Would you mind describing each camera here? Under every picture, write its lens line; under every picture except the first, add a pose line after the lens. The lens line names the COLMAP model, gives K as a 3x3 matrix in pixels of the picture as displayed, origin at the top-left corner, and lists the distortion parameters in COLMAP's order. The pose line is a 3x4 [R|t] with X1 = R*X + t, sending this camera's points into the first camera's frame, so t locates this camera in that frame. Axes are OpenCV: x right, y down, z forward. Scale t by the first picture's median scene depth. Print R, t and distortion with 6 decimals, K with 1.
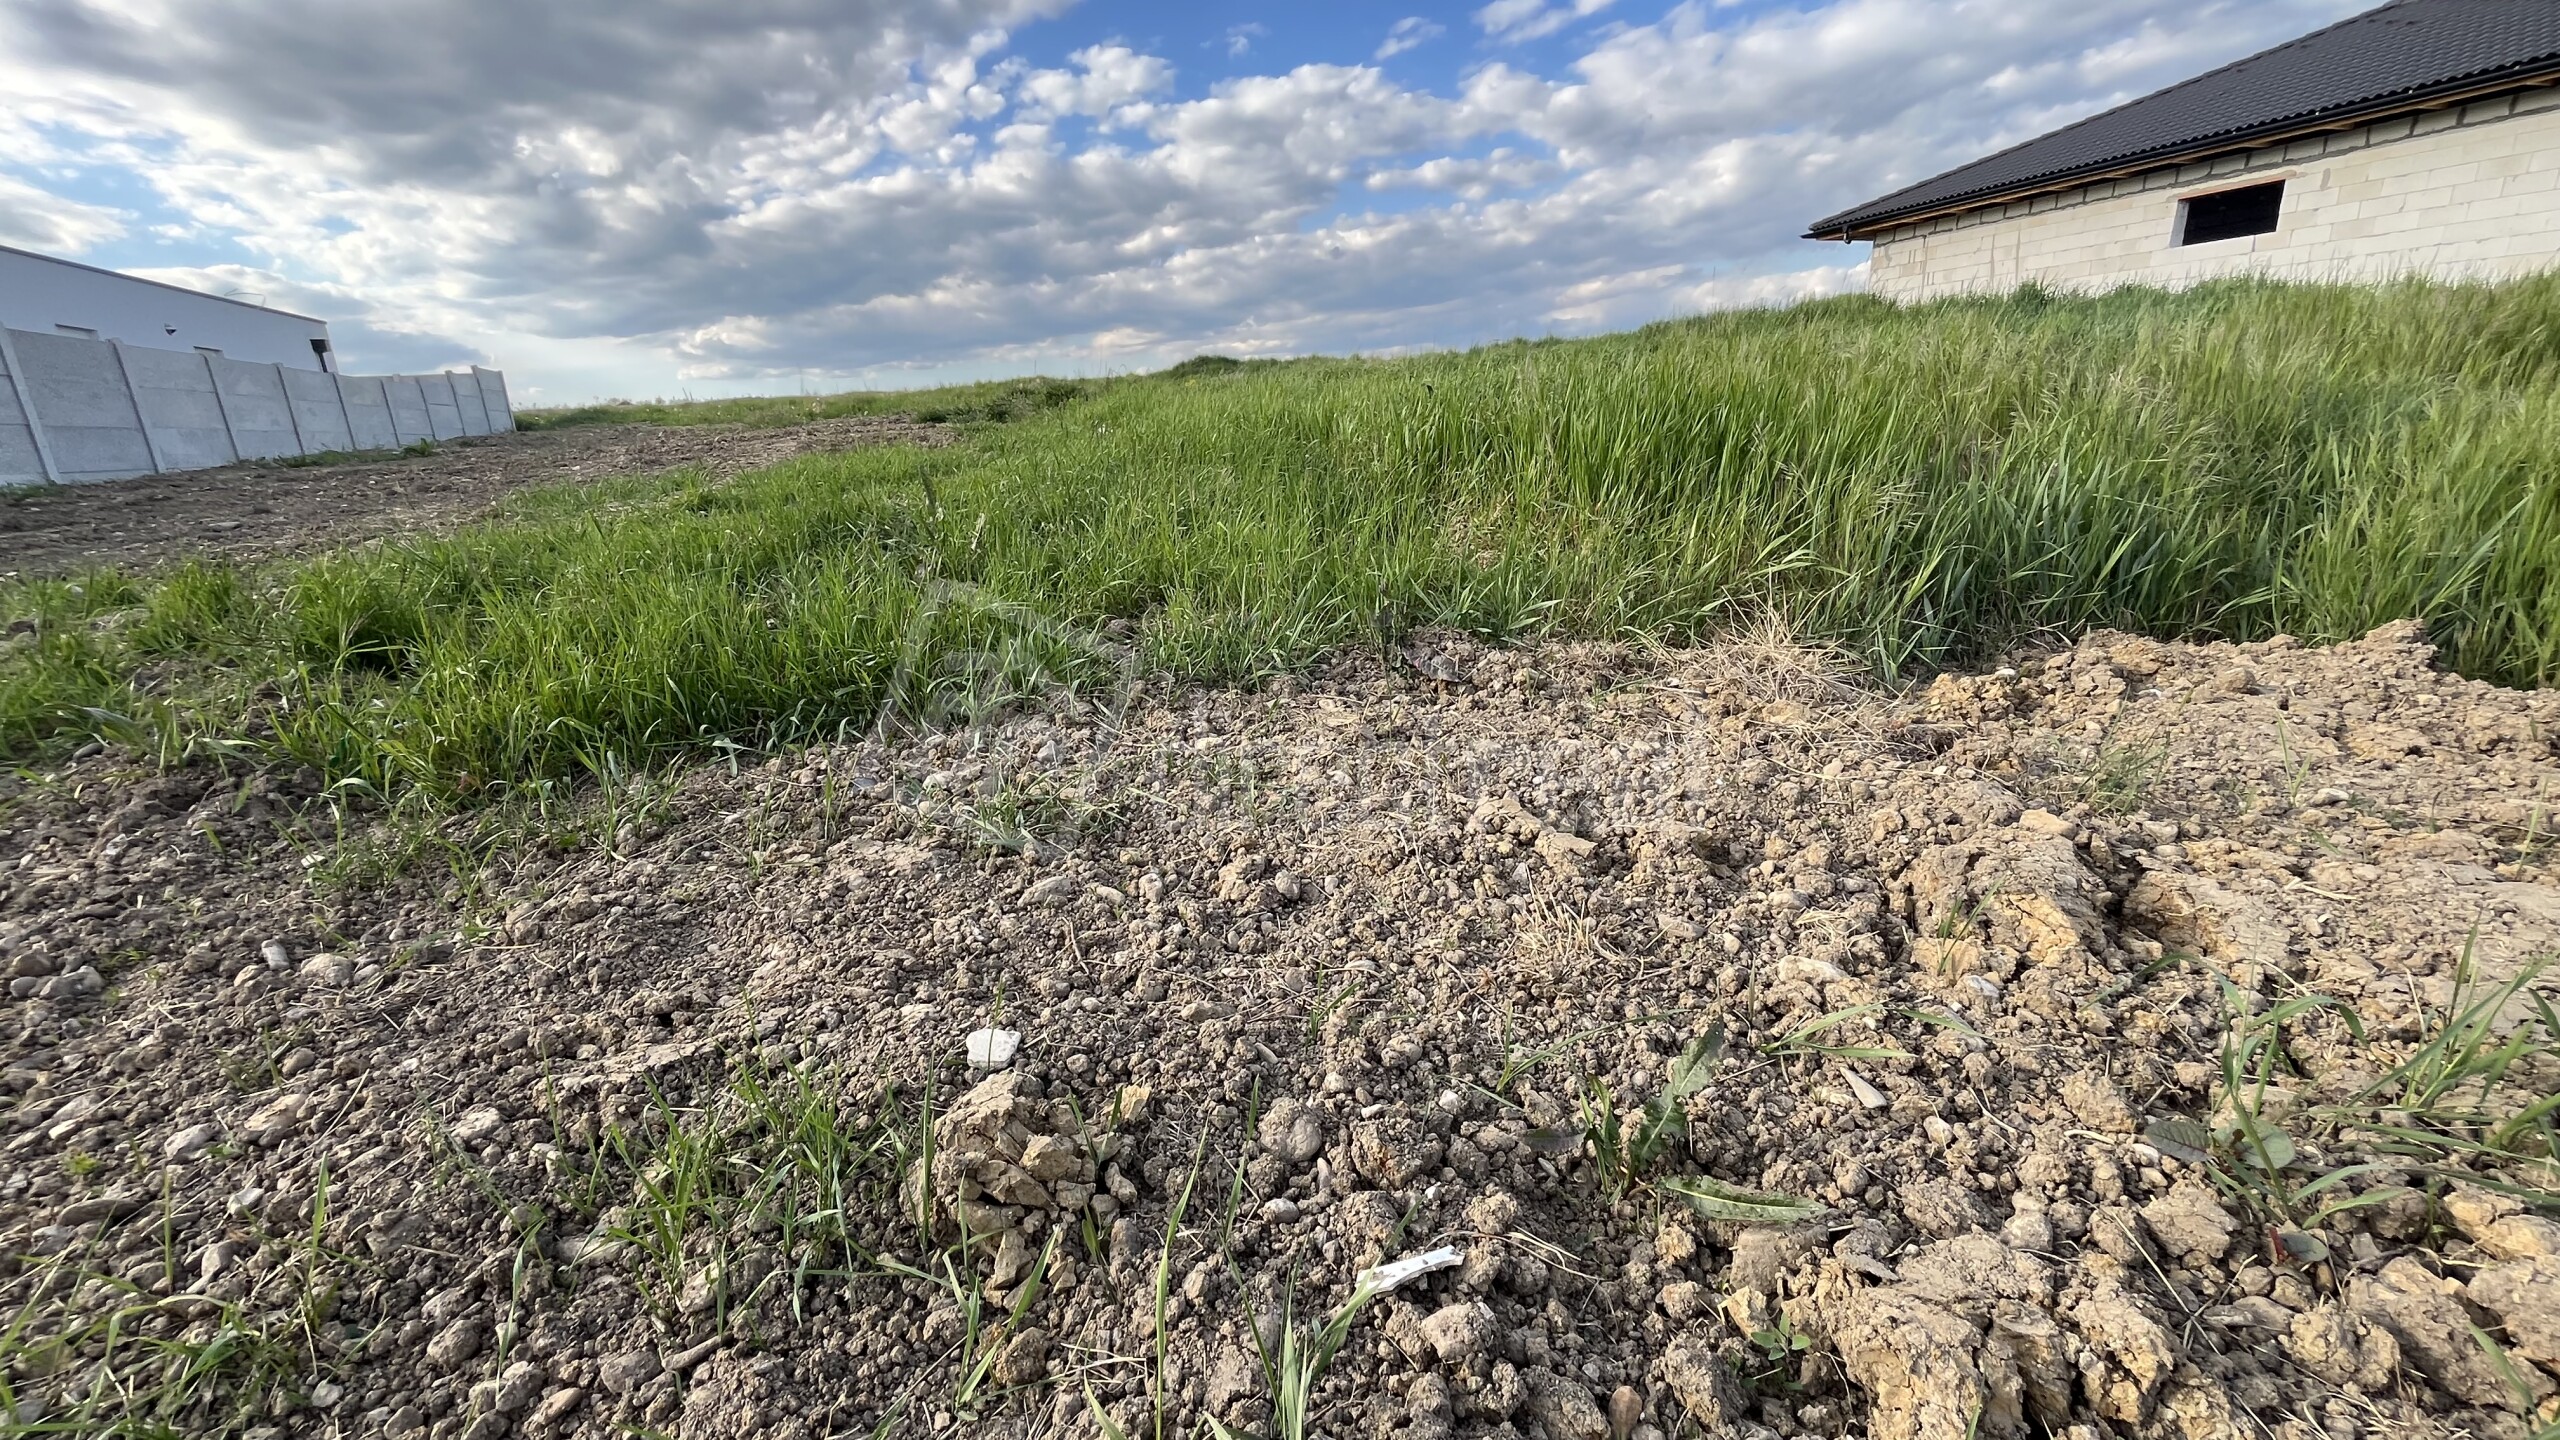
lens RADIAL K [[1031.3, 0, 1266.6], [0, 1031.3, 742.3], [0, 0, 1]] dist [-0.001277, -0.000528]
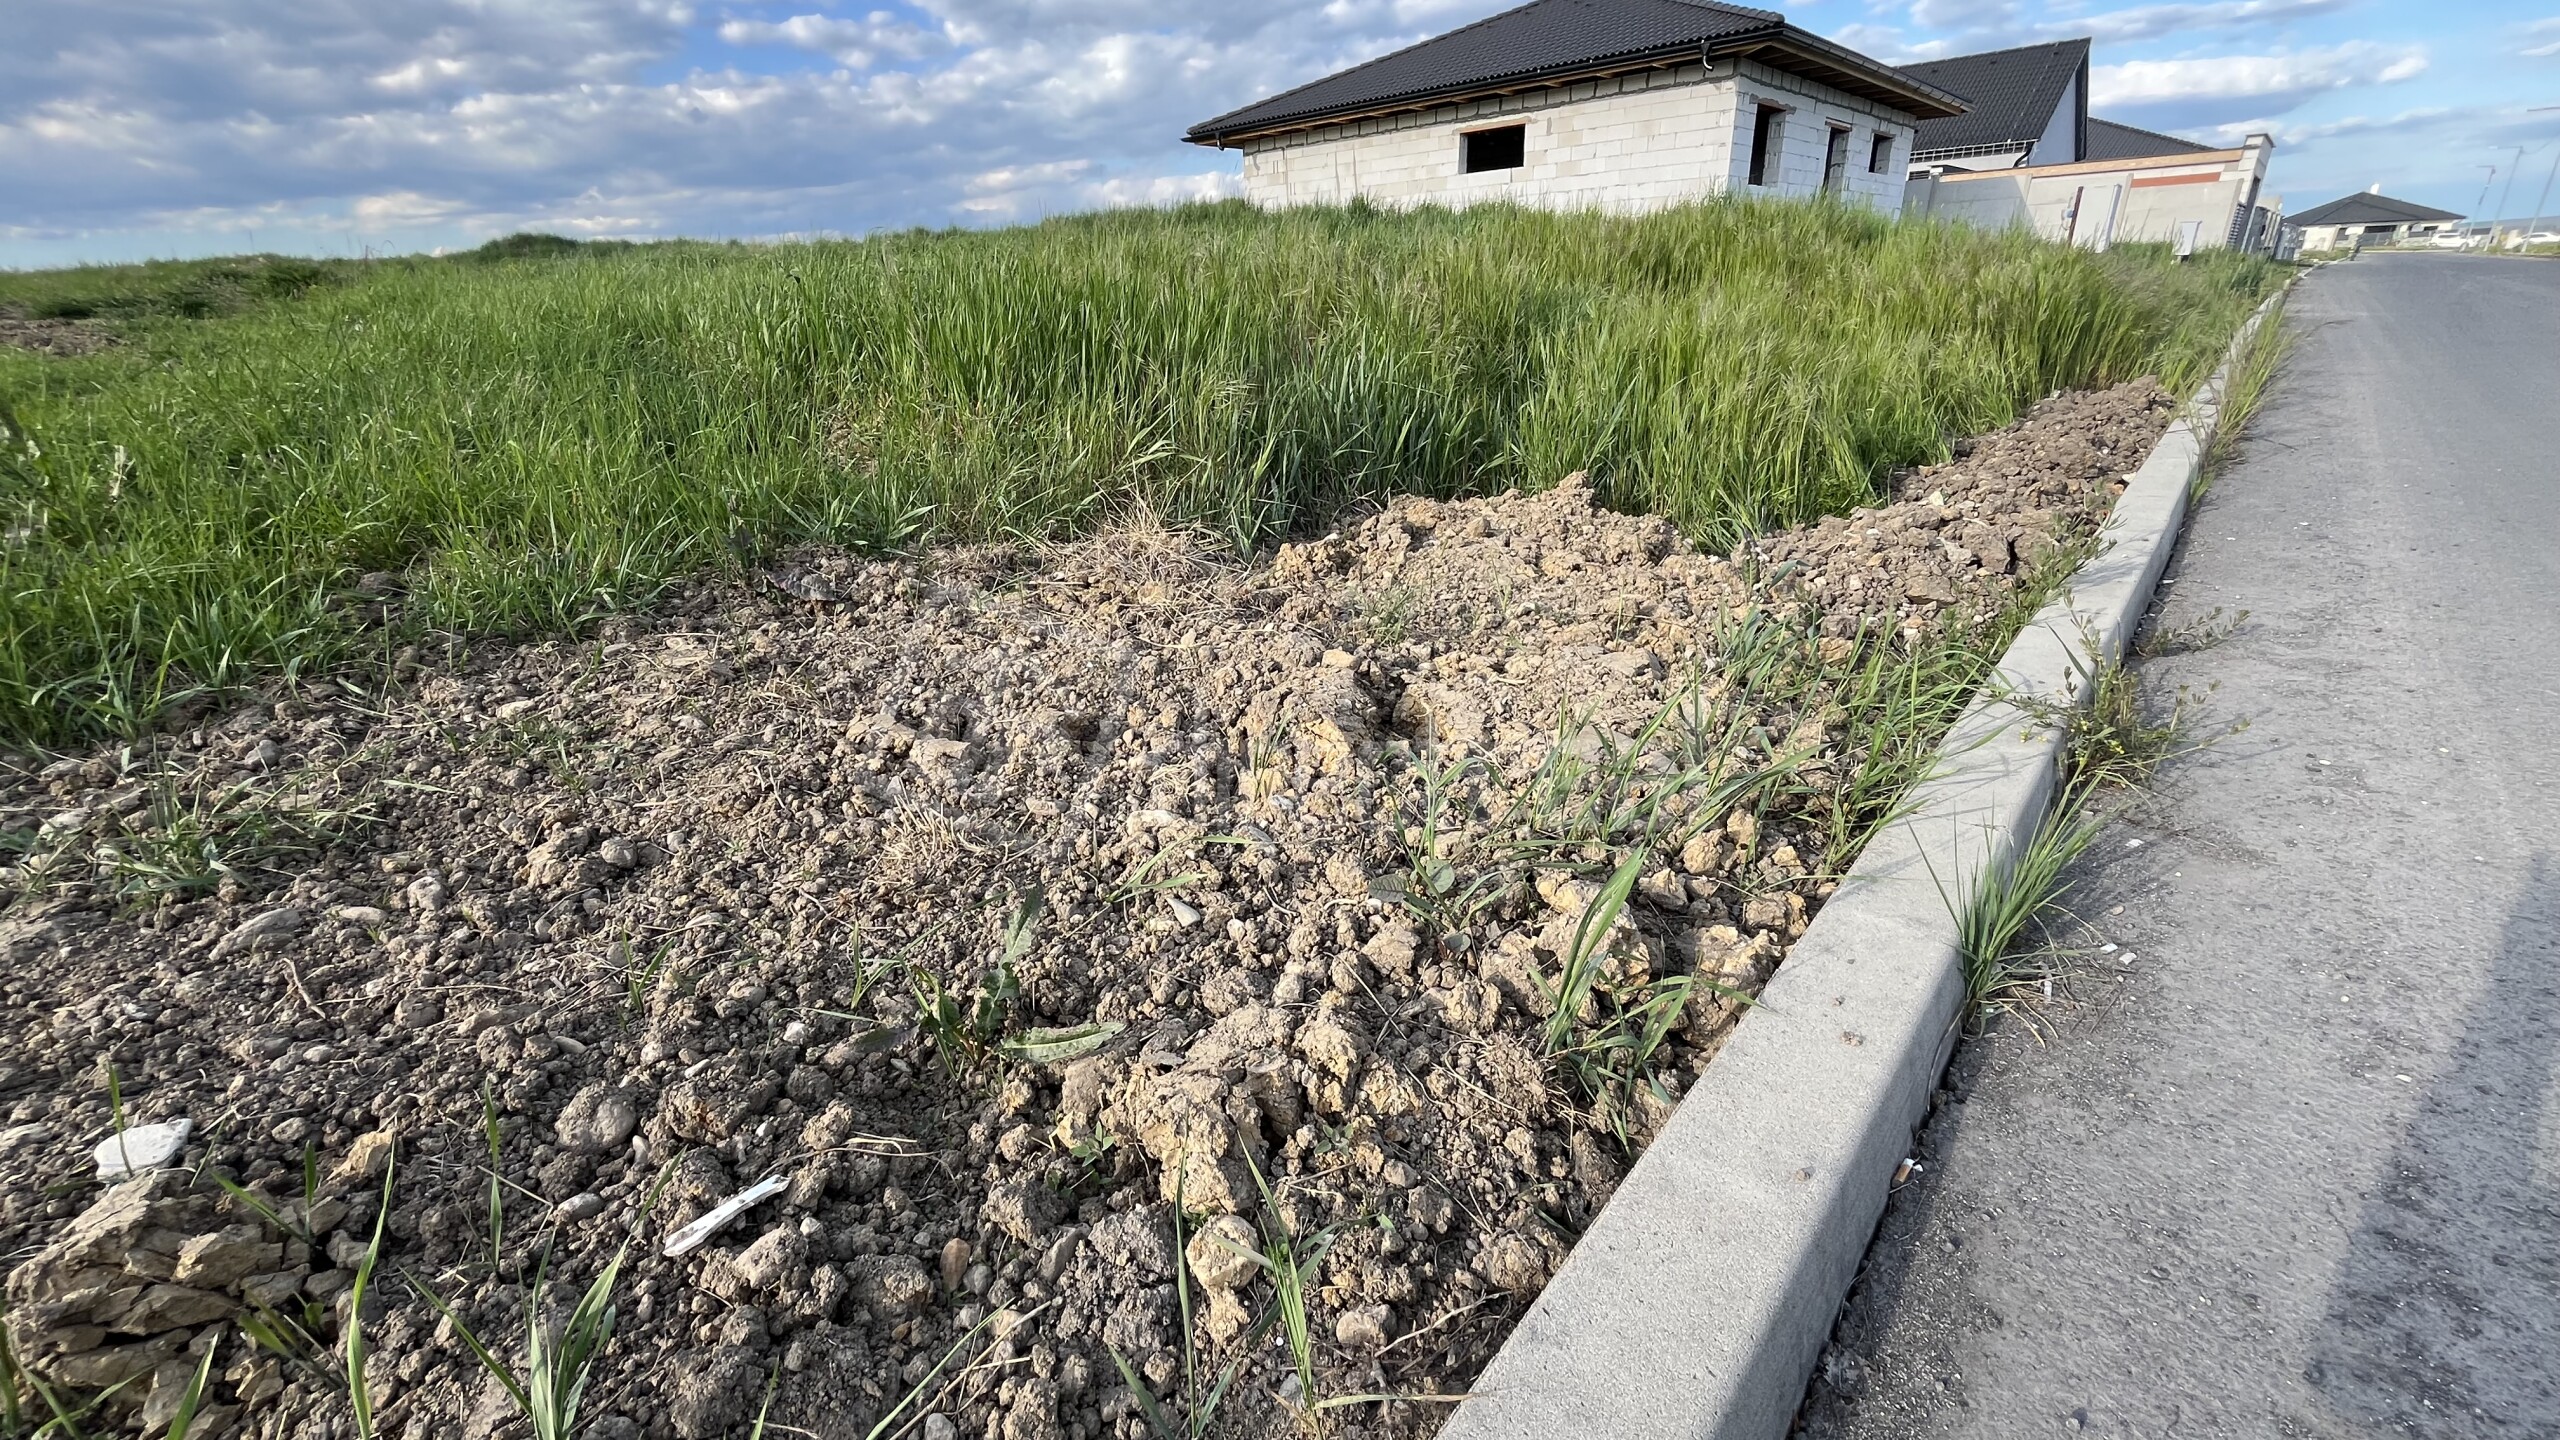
lens RADIAL K [[1031.3, 0, 1299.5], [0, 1031.3, 743.3], [0, 0, 1]] dist [-0.001277, -0.000528]
pose [[0.871628, -0.181721, 0.455238, 0.121516], [0.141629, 0.982495, 0.121018, 0.018501], [-0.469261, -0.041007, 0.882107, -0.041022]]
